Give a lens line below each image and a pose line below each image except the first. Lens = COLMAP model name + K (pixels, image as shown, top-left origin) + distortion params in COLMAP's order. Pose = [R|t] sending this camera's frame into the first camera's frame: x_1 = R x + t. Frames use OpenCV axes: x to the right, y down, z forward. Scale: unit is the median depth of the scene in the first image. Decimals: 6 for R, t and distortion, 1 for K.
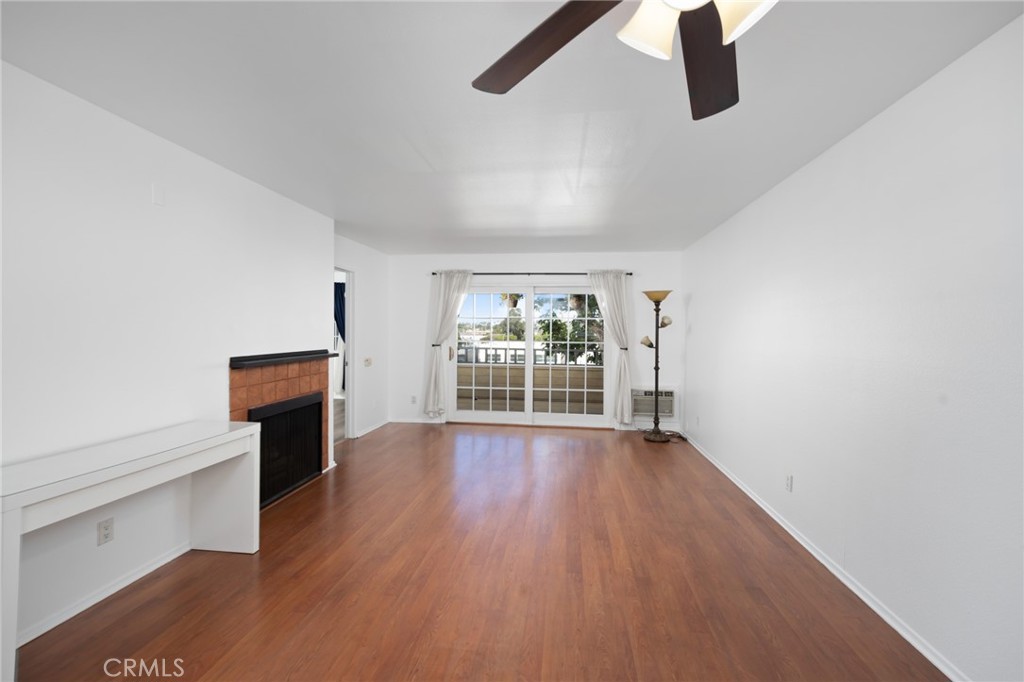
lens RADIAL K [[427.5, 0, 515.1], [0, 427.5, 334.3], [0, 0, 1]] dist [0.001152, 0.000364]
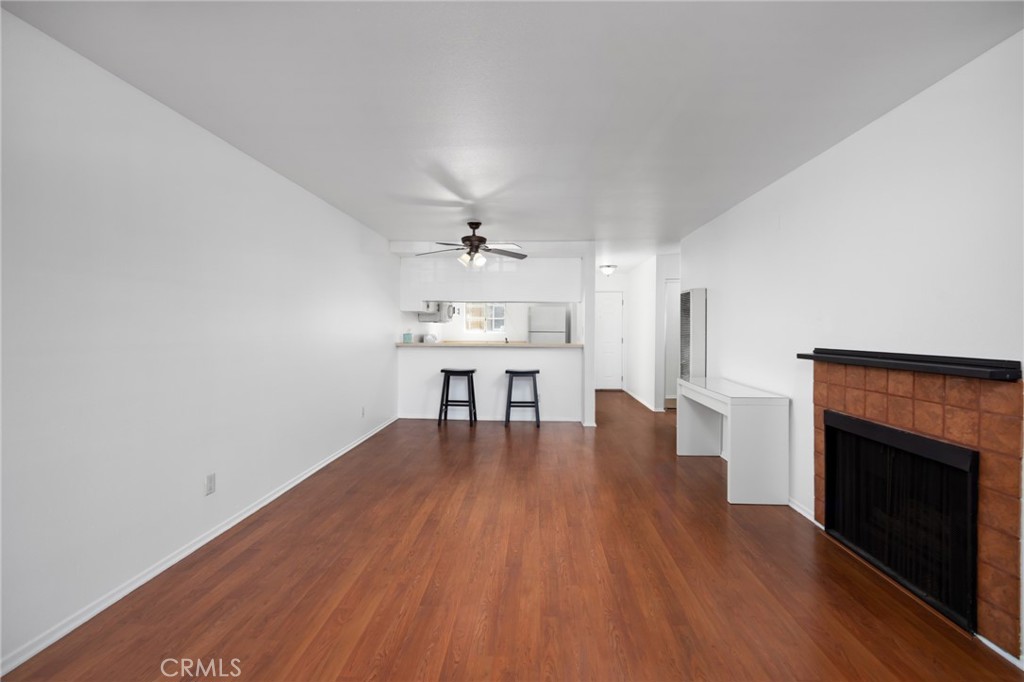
lens RADIAL K [[427.5, 0, 515.1], [0, 427.5, 334.3], [0, 0, 1]] dist [0.001152, 0.000364]
pose [[-0.997555, -0.010713, -0.069053, 0.071050], [-0.012271, 0.999679, 0.022178, 0.008559], [0.068793, 0.022971, -0.997366, 1.710093]]
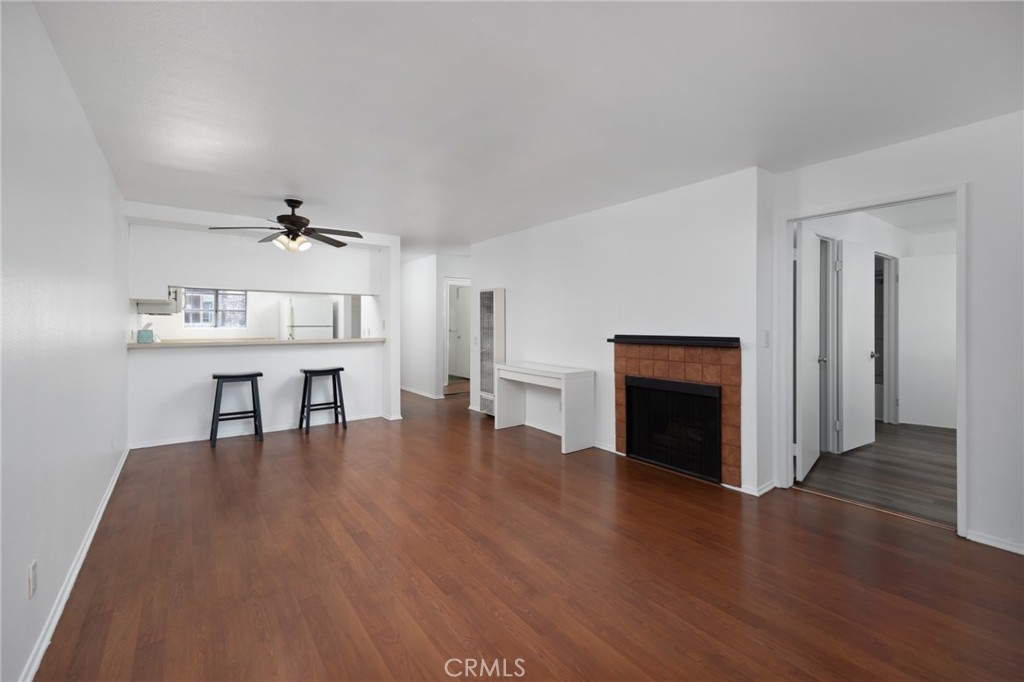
lens RADIAL K [[434.3, 0, 515.1], [0, 434.3, 321.0], [0, 0, 1]] dist [0.001130, 0.000062]
pose [[-0.720802, -0.010996, -0.693054, 0.521957], [-0.011351, 0.999927, -0.004060, 0.015933], [0.693048, 0.004940, -0.720875, 1.619584]]
